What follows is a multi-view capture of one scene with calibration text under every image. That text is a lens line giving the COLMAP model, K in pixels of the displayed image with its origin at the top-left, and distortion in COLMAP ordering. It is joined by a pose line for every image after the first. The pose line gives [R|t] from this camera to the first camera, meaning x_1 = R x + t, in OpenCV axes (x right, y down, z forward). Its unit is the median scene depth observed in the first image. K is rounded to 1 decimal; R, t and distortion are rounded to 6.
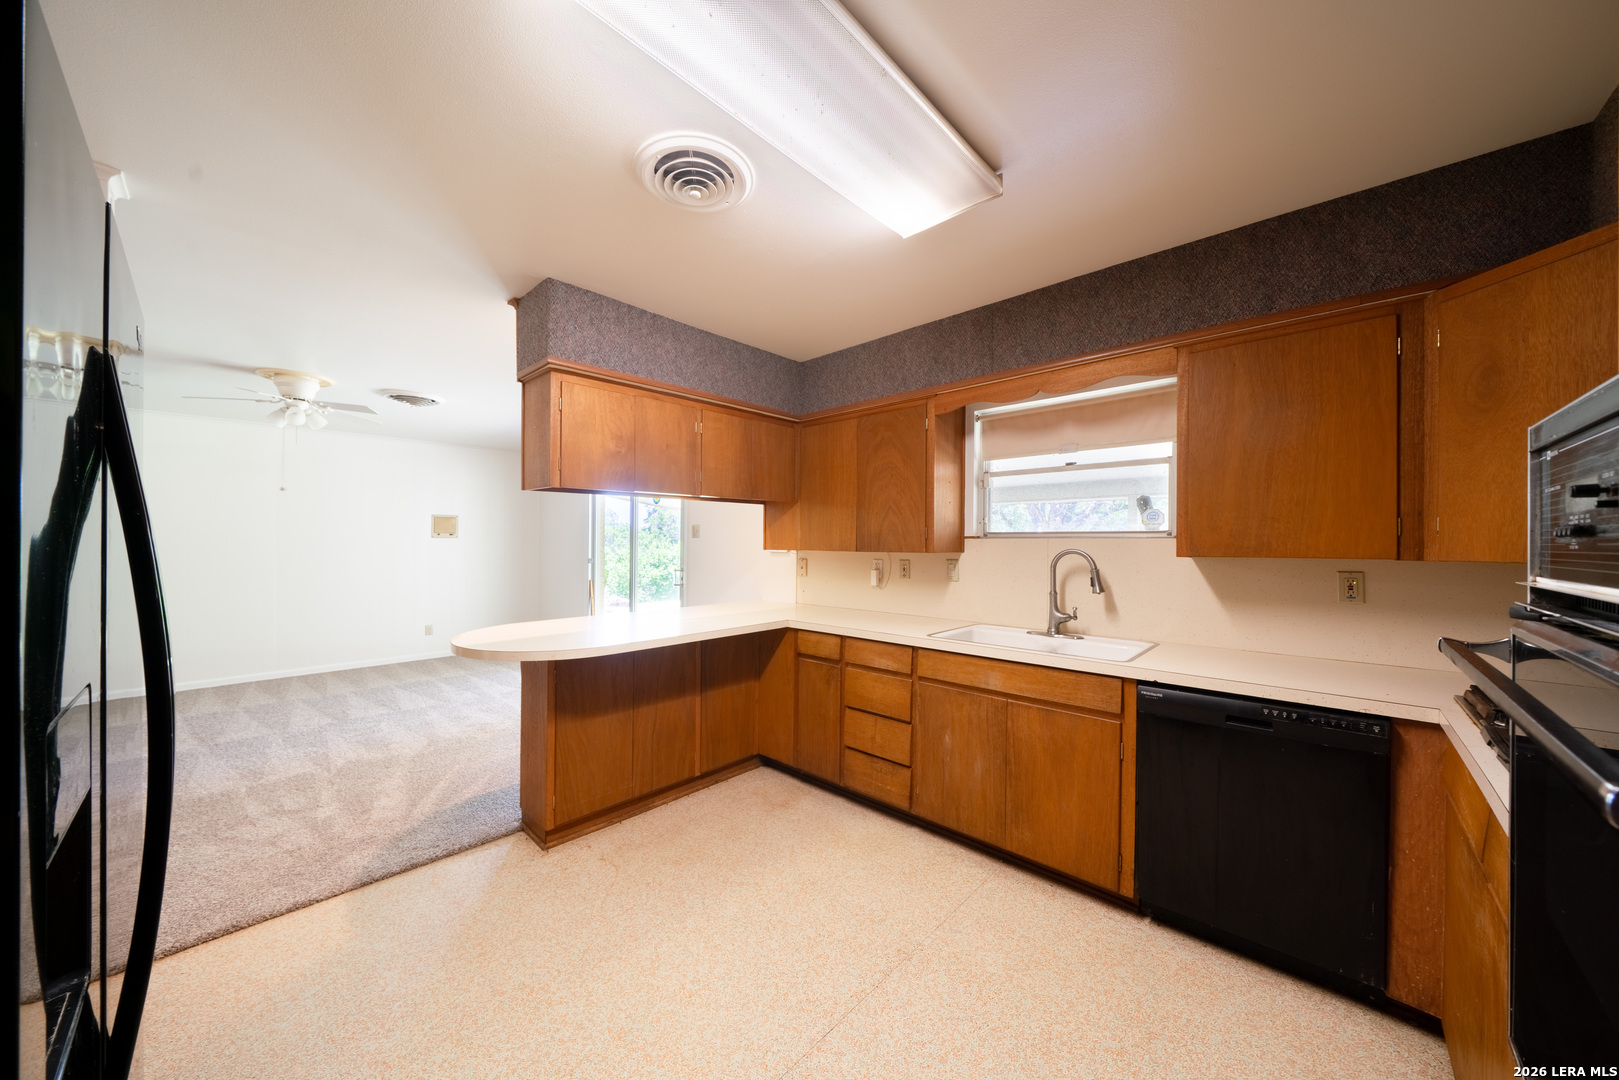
lens RADIAL K [[552.7, 0, 802.9], [0, 552.7, 542.4], [0, 0, 1]] dist [-0.002041, -0.000283]
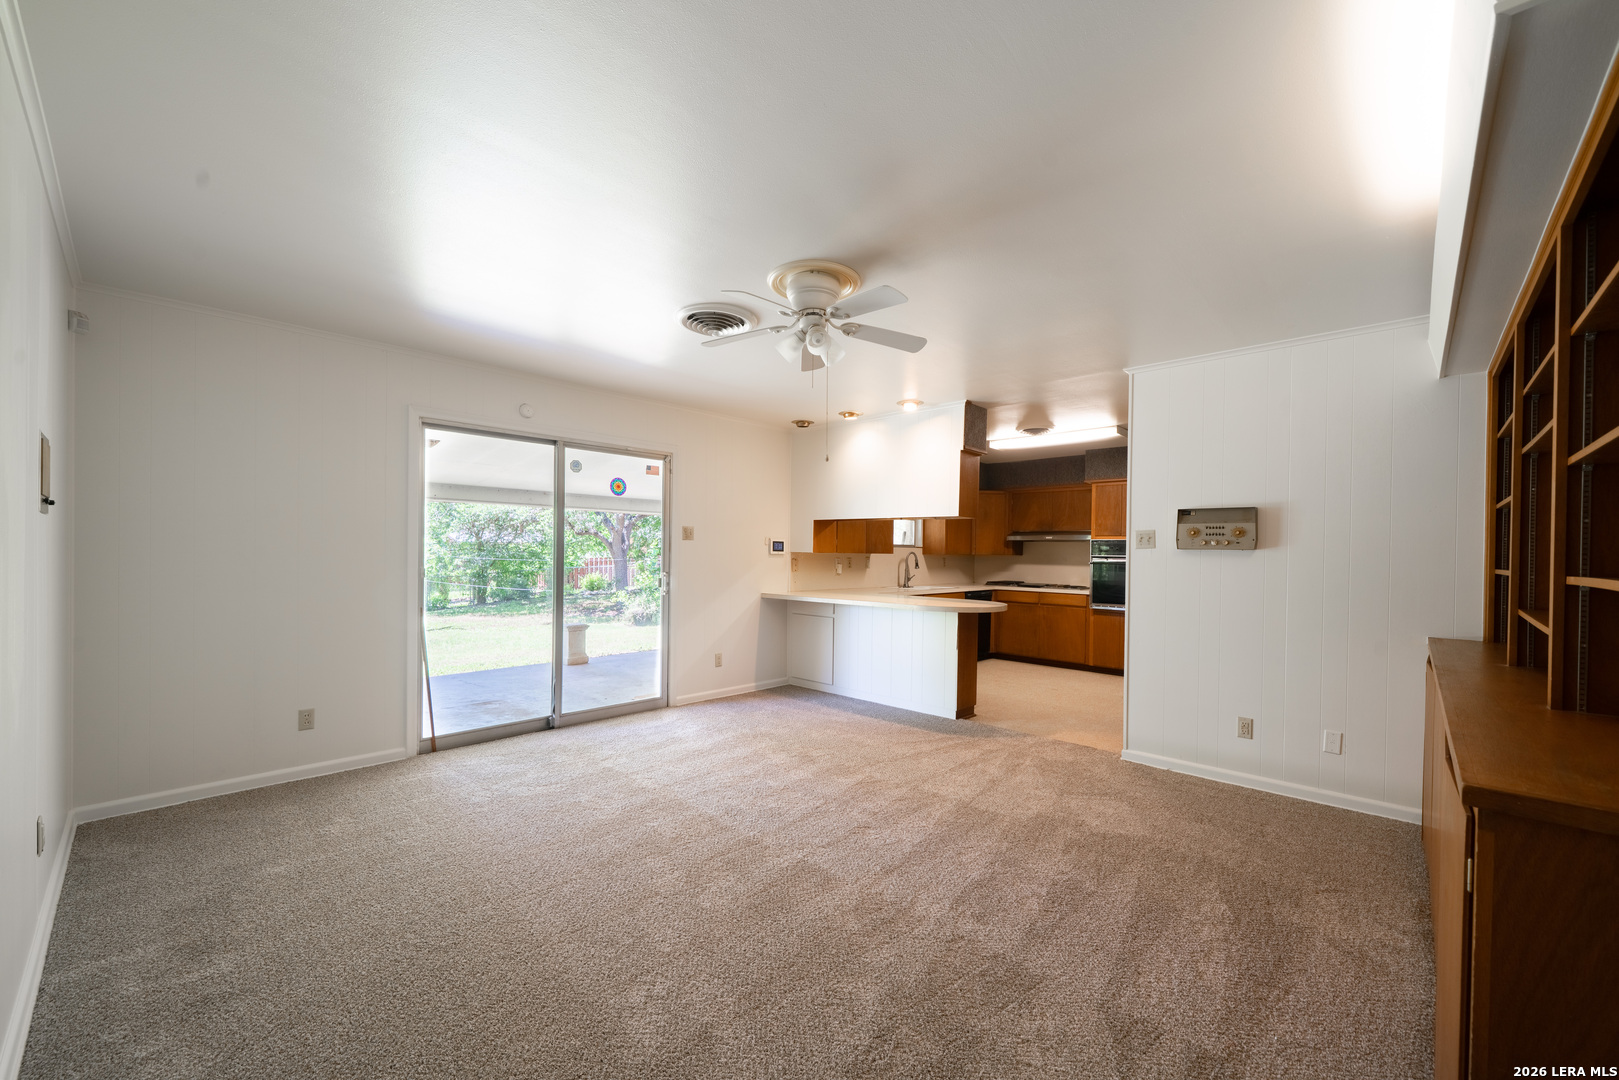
lens RADIAL K [[645.8, 0, 811.4], [0, 645.8, 566.6], [0, 0, 1]] dist [-0.000285, 0.000019]
pose [[0.000745, -0.023796, 0.999717, -2.365043], [-0.013662, 0.999623, 0.023804, 0.015065], [-0.999906, -0.013676, 0.000419, 1.396482]]
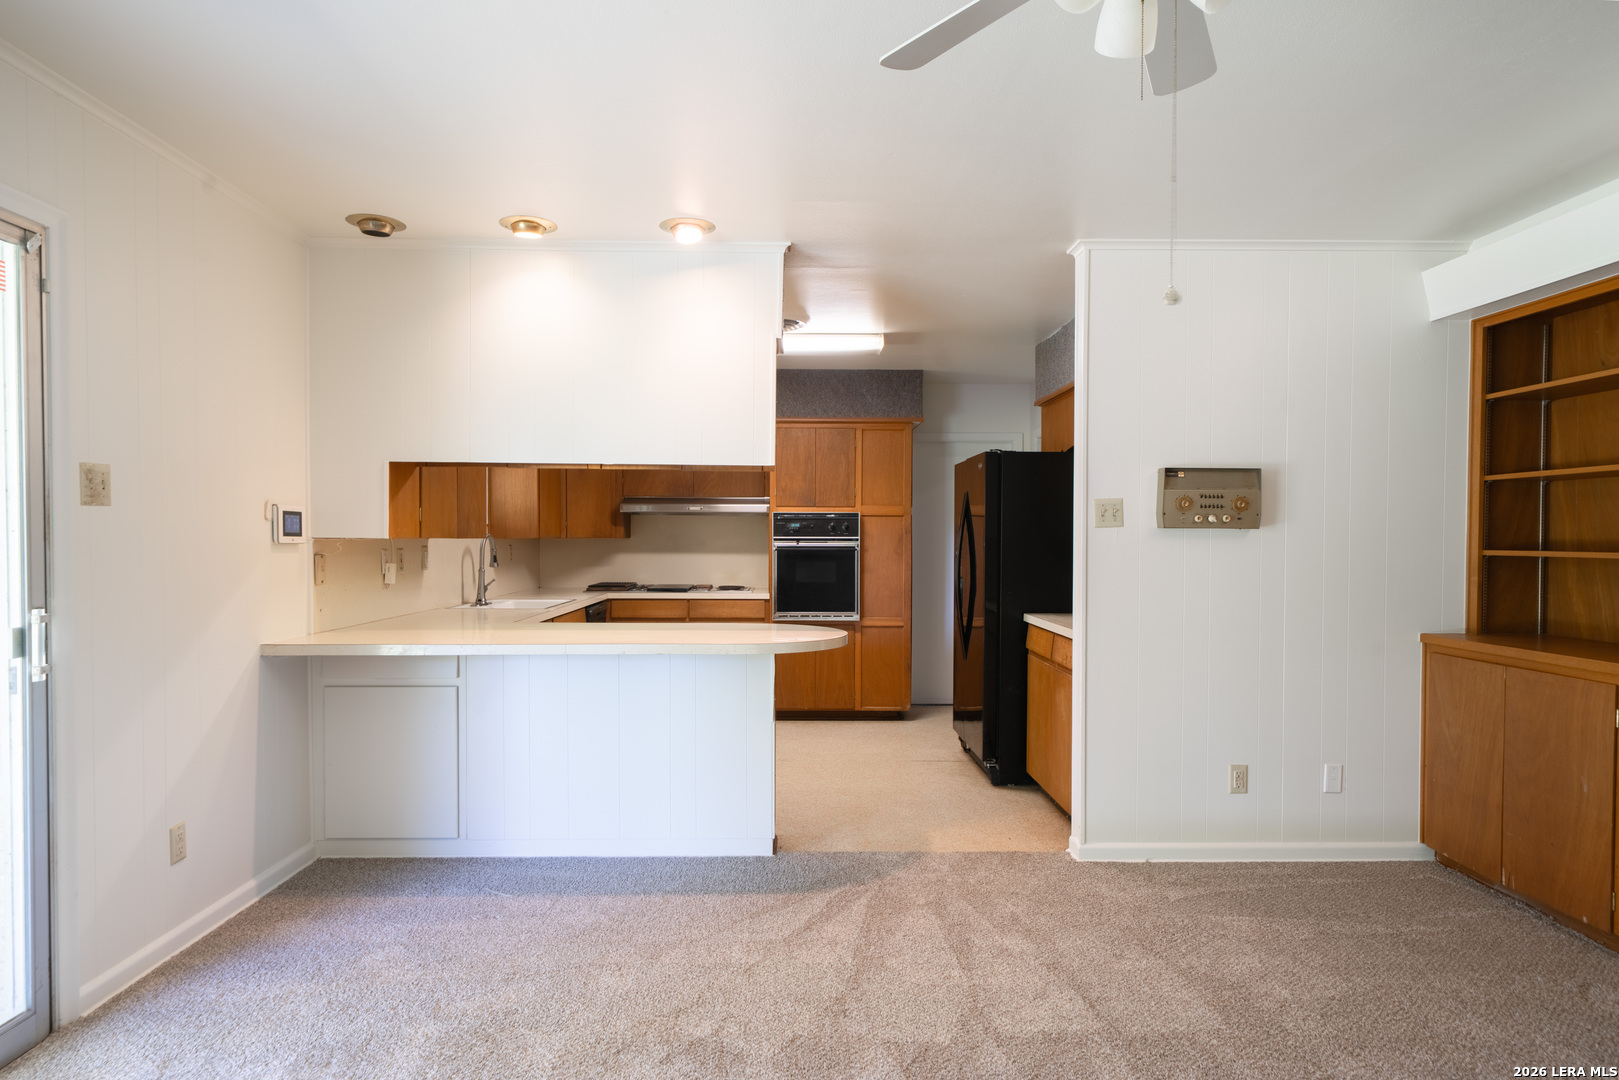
lens RADIAL K [[977.9, 0, 816.6], [0, 977.9, 566.0], [0, 0, 1]] dist [0.002360, 0.001087]
pose [[-0.704500, -0.024716, 0.709273, -1.582273], [-0.004495, 0.999529, 0.030366, 0.013844], [-0.709689, 0.018204, -0.704280, 1.968099]]
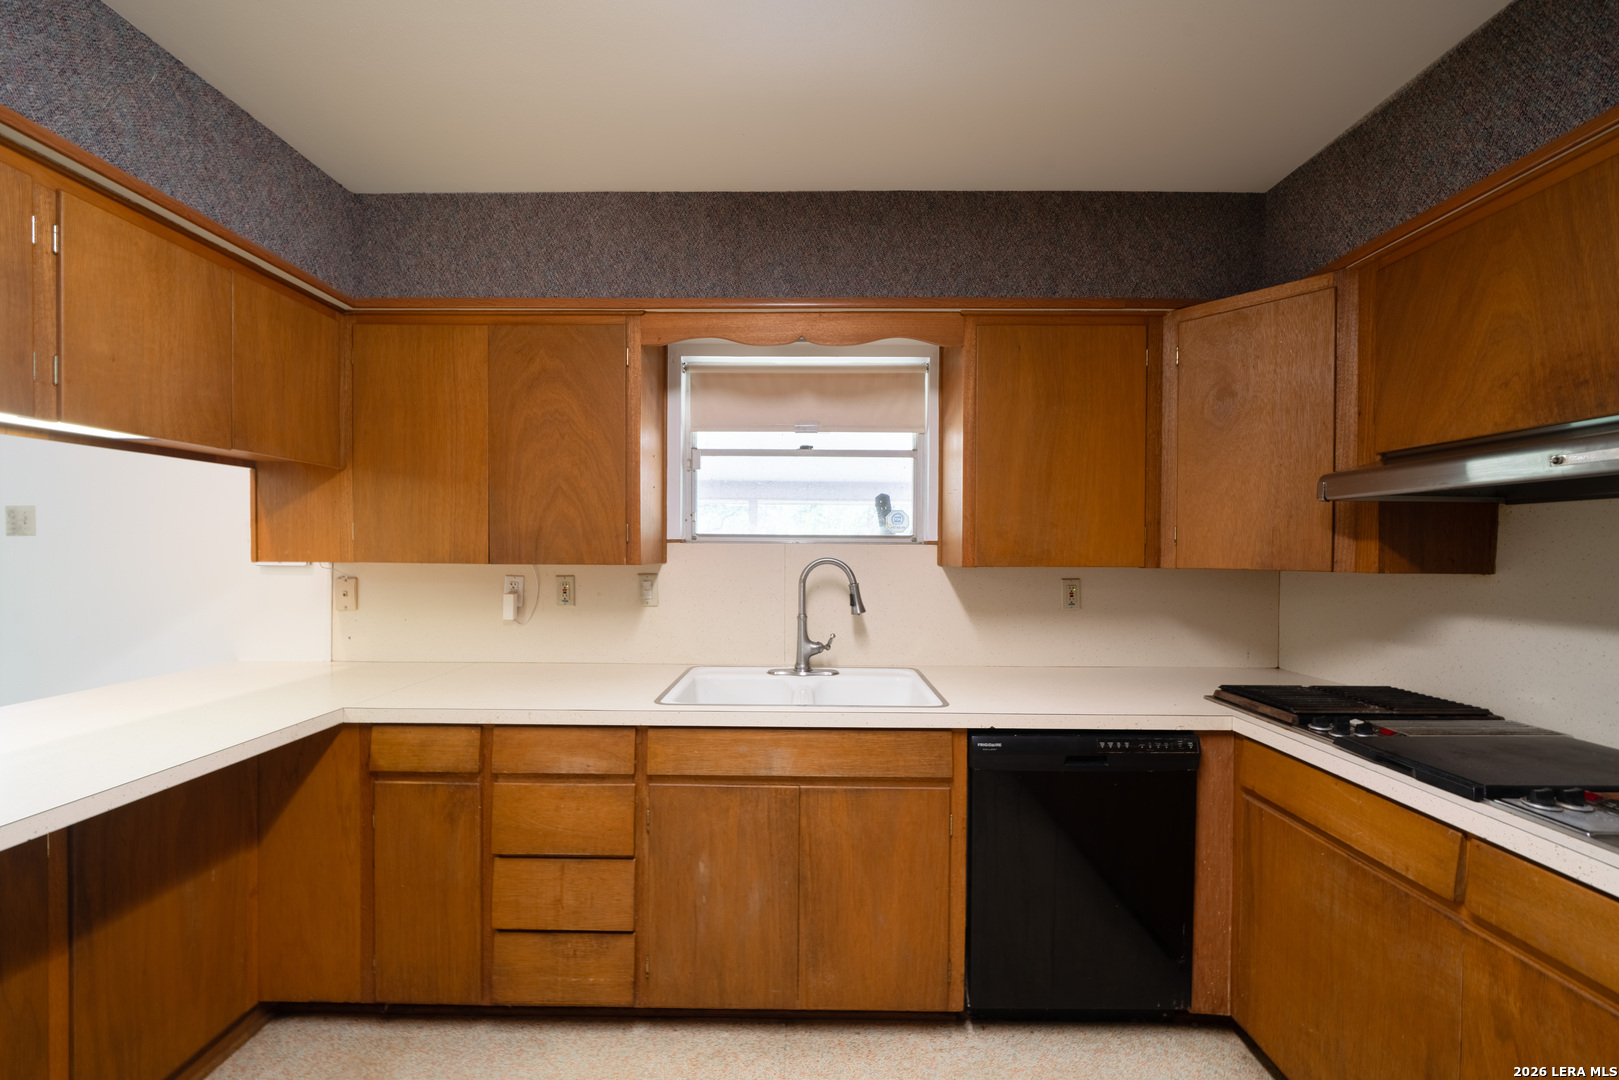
lens RADIAL K [[601.5, 0, 801.6], [0, 601.5, 560.6], [0, 0, 1]] dist [-0.003151, 0.000332]
pose [[0.741025, -0.010496, 0.671395, -0.091653], [-0.004261, 0.999784, 0.020334, -0.000800], [-0.671463, -0.017929, 0.740821, 0.390632]]
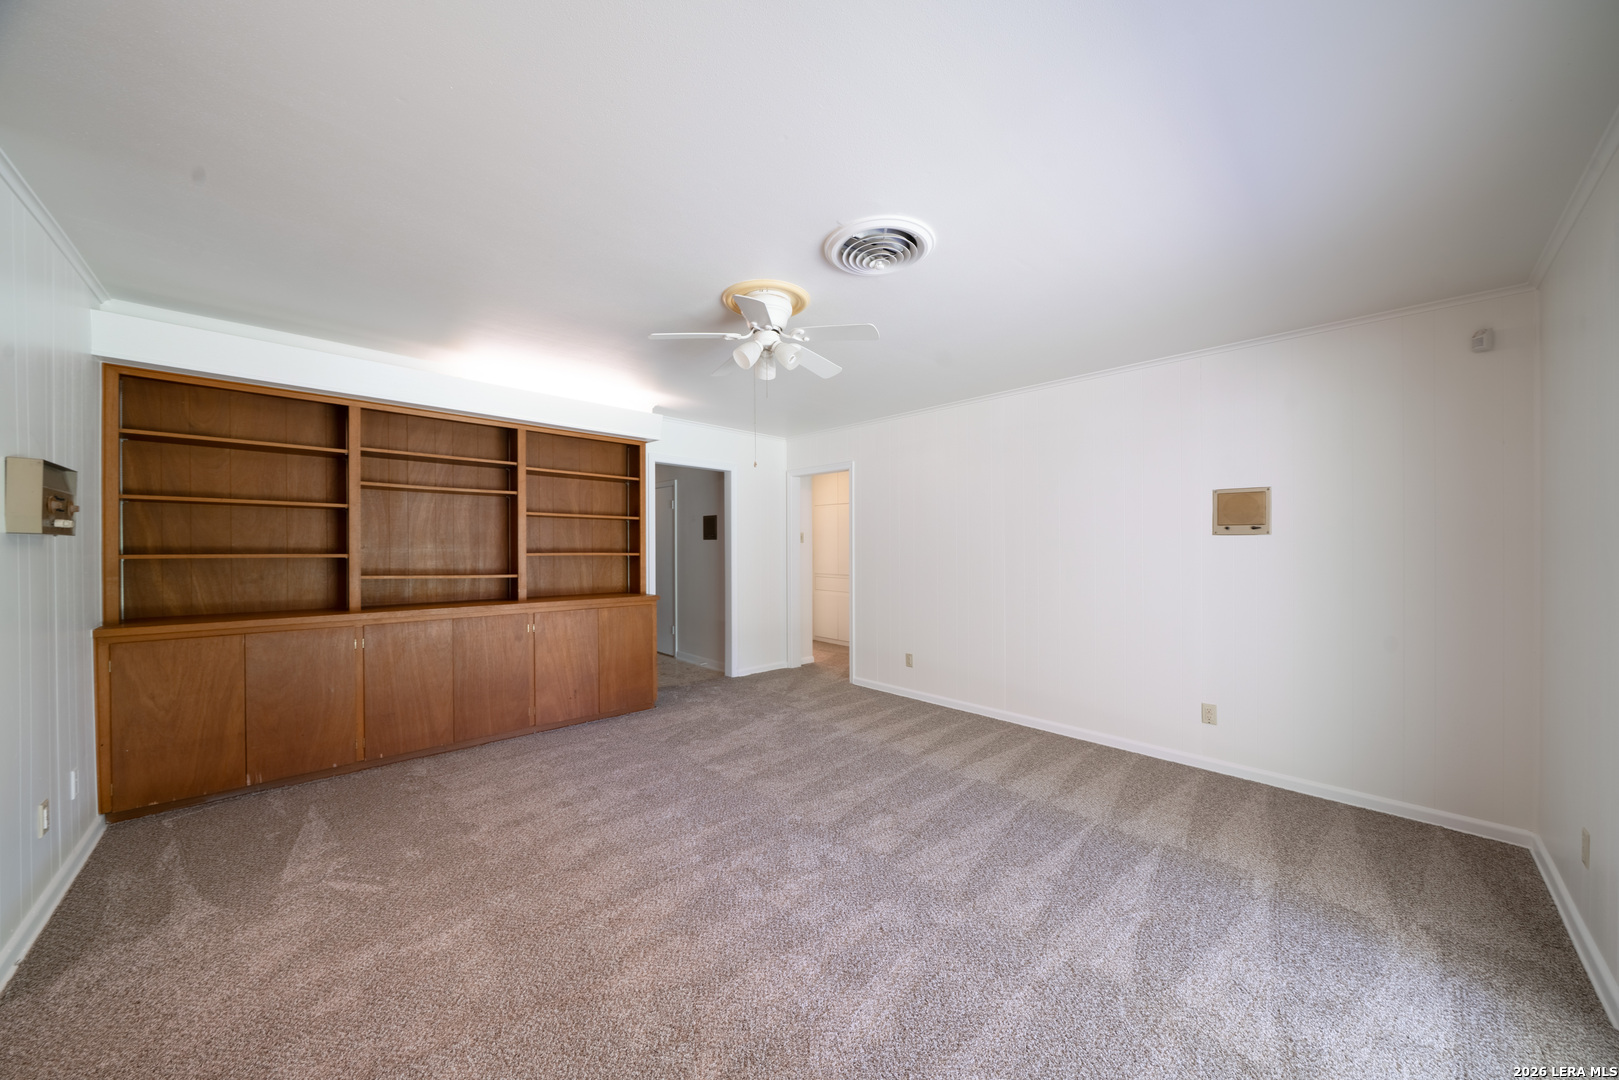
lens RADIAL K [[552.7, 0, 802.9], [0, 552.7, 542.4], [0, 0, 1]] dist [-0.002041, -0.000283]
pose [[-0.071272, -0.009511, -0.997412, -0.328728], [-0.005348, 0.999944, -0.009153, 0.010202], [0.997443, 0.004681, -0.071319, 1.544910]]
